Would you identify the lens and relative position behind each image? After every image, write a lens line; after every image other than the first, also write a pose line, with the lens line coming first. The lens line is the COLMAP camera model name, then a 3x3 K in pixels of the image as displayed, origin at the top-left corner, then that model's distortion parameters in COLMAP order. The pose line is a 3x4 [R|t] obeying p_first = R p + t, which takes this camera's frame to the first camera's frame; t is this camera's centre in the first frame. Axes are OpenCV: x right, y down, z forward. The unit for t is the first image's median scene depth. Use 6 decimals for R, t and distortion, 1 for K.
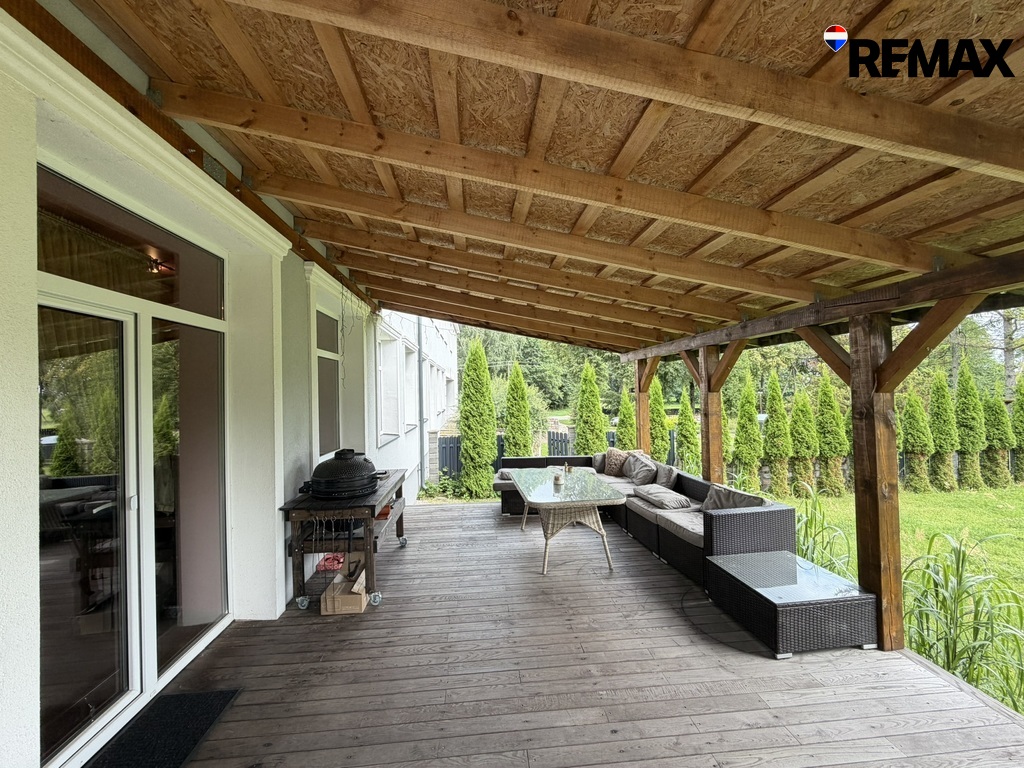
lens RADIAL K [[407.9, 0, 508.7], [0, 407.9, 383.5], [0, 0, 1]] dist [0.000477, -0.000046]
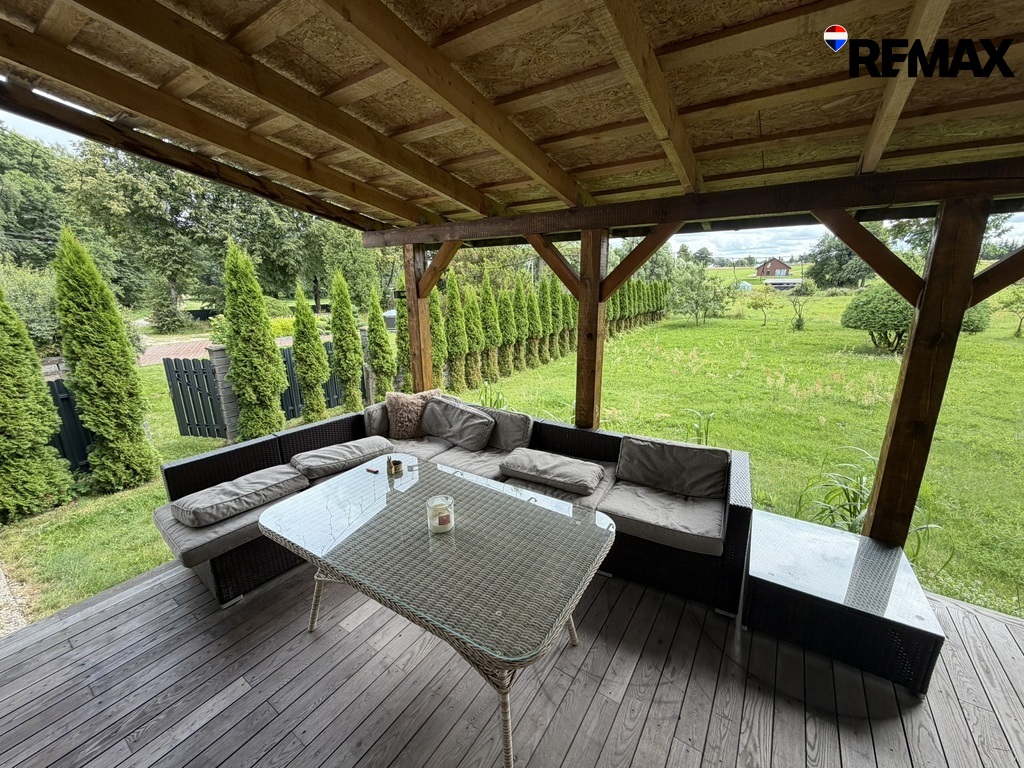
lens RADIAL K [[407.9, 0, 508.7], [0, 407.9, 383.5], [0, 0, 1]] dist [0.000477, -0.000046]
pose [[0.629145, -0.178820, 0.756439, -0.050599], [-0.017859, 0.969595, 0.244064, -0.003678], [-0.777083, -0.167061, 0.606822, 0.264142]]
